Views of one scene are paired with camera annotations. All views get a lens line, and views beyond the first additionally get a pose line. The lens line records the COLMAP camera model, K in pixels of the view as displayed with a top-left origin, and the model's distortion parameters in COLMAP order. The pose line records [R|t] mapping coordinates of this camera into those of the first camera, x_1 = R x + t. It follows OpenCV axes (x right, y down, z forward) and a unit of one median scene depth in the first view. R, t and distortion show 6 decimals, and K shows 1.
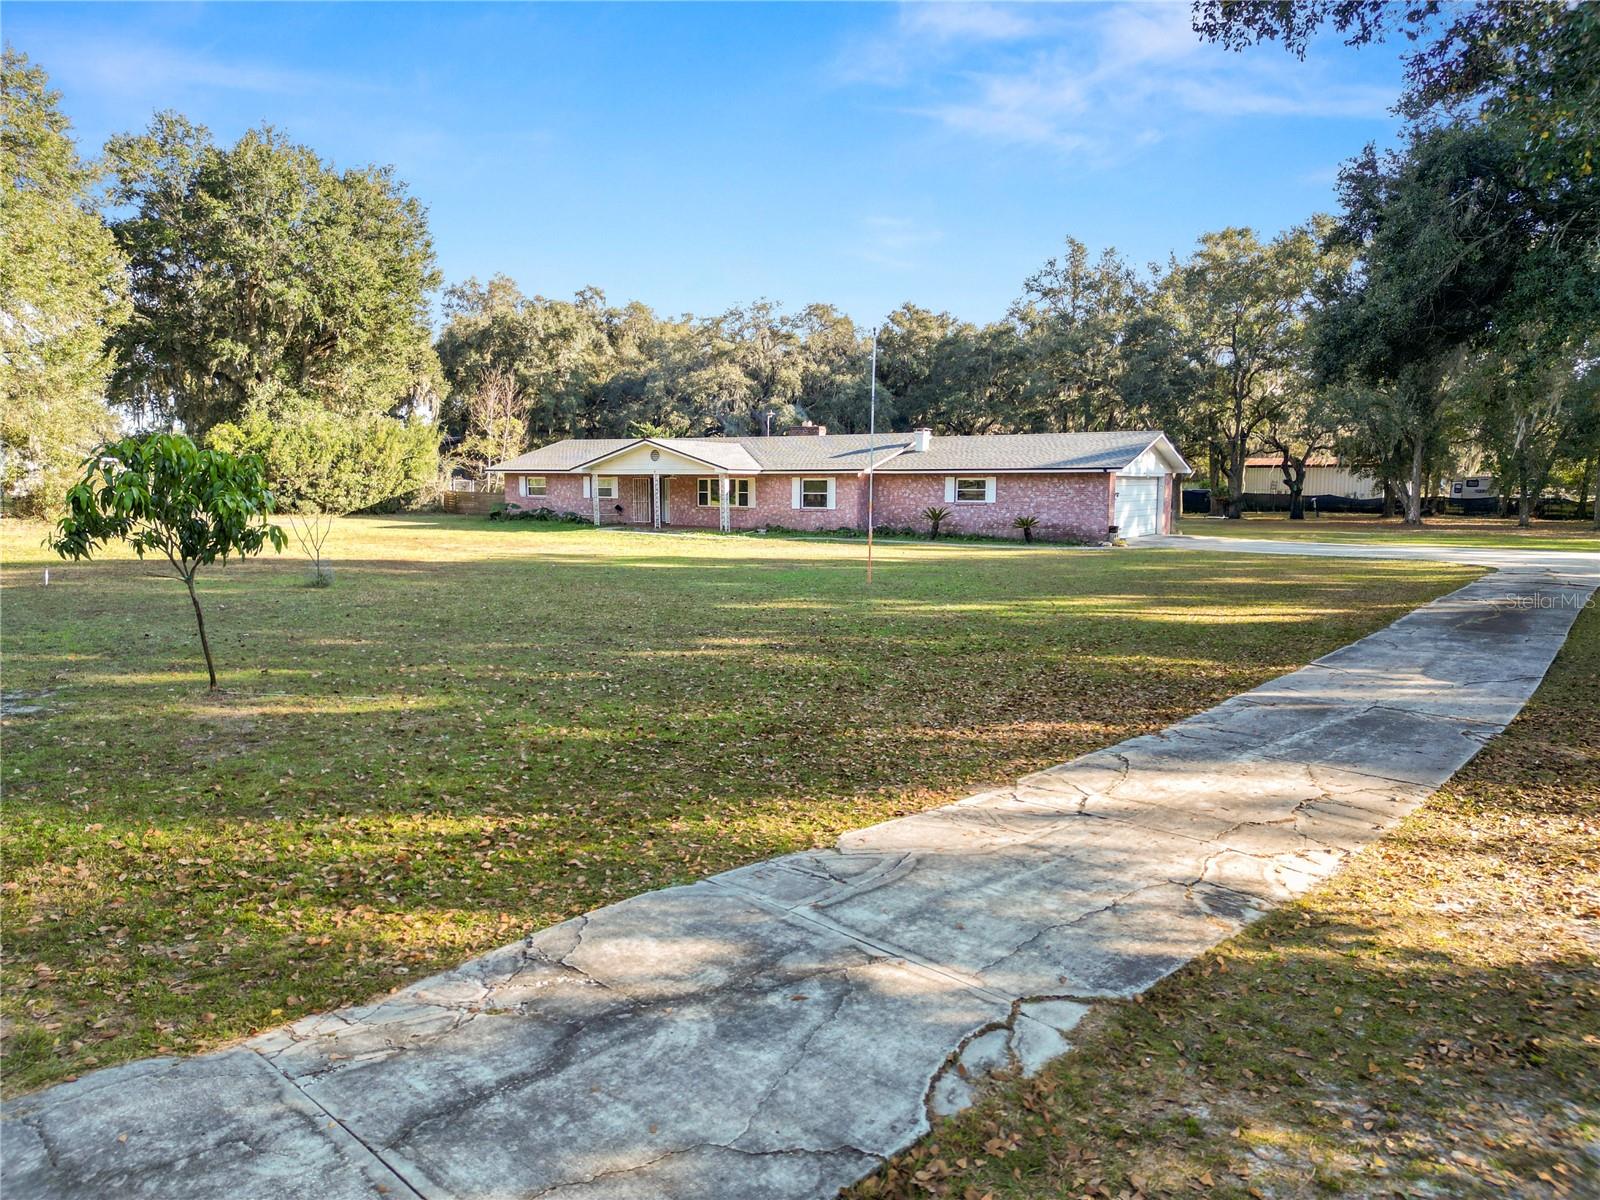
lens RADIAL K [[1132.5, 0, 800.0], [0, 1132.5, 600.0], [0, 0, 1]] dist [0.075109, -0.069676]
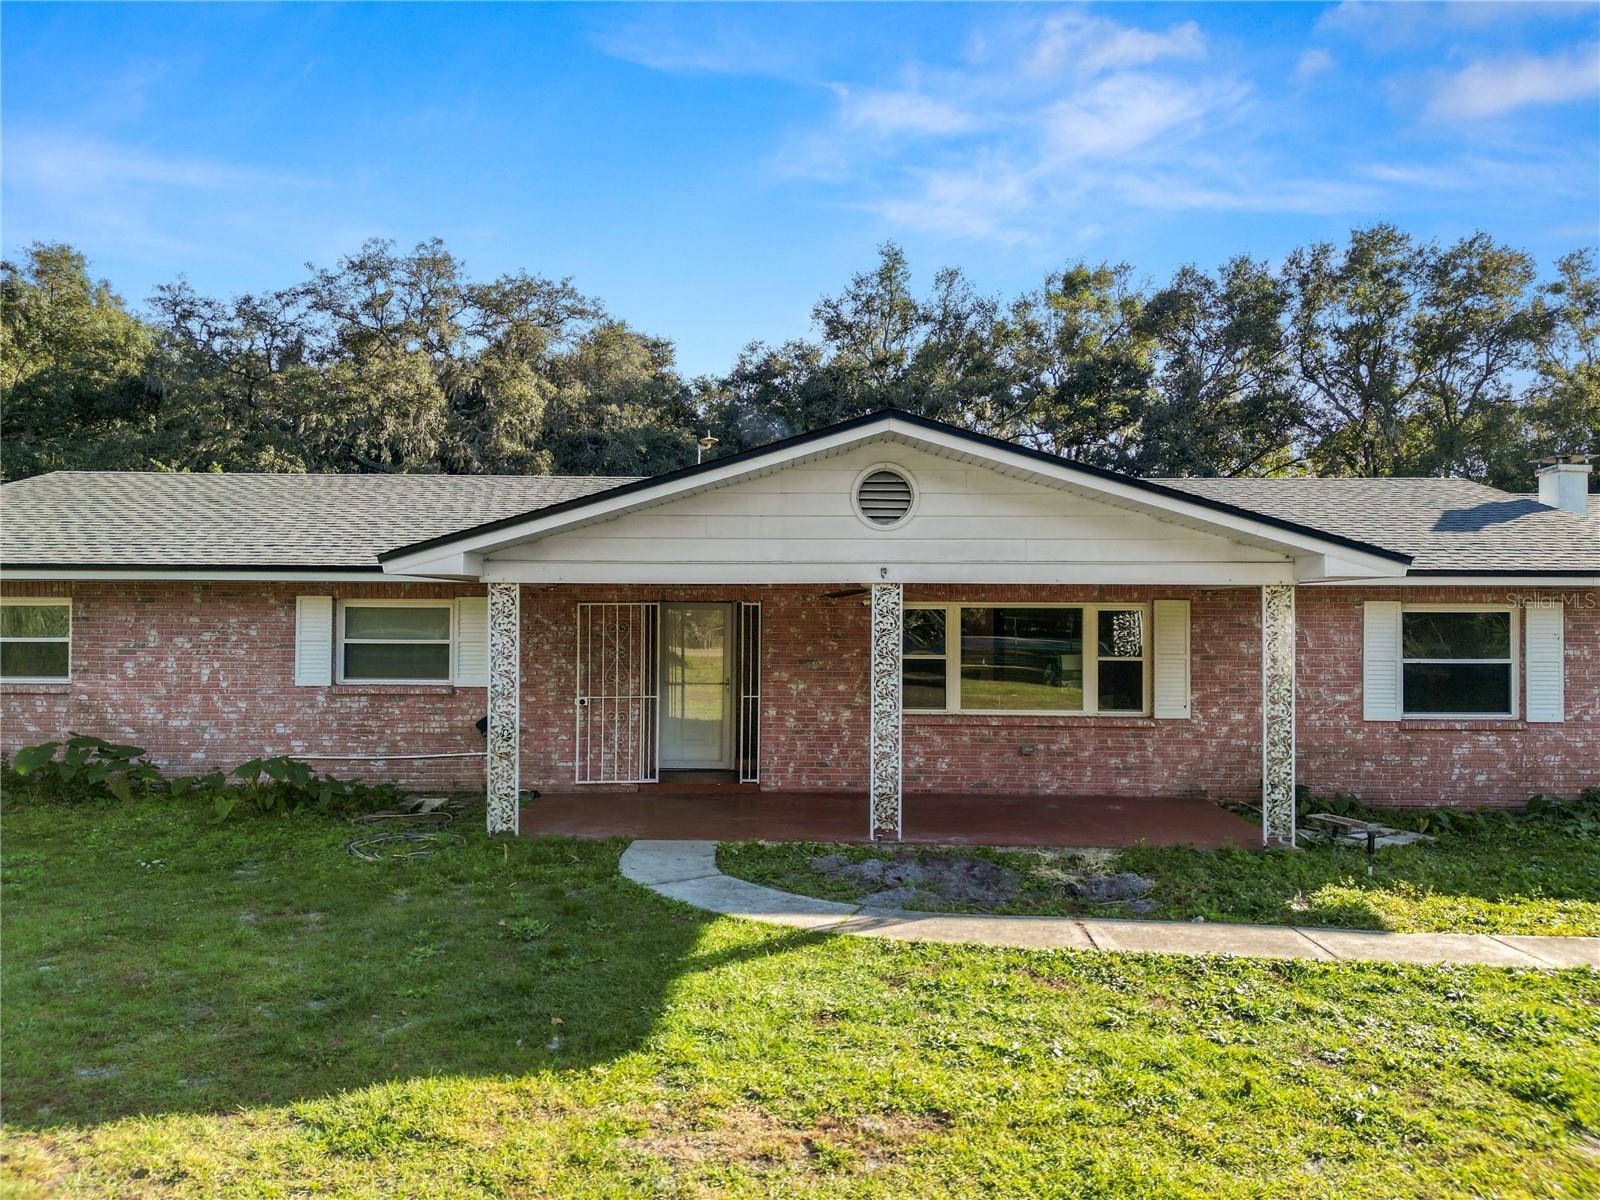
lens RADIAL K [[1132.5, 0, 800.0], [0, 1132.5, 600.0], [0, 0, 1]] dist [0.075109, -0.069676]
pose [[0.856372, 0.010438, 0.516254, -0.268381], [0.050673, 0.993271, -0.104139, -0.092067], [-0.513867, 0.115342, 0.850080, 0.882664]]
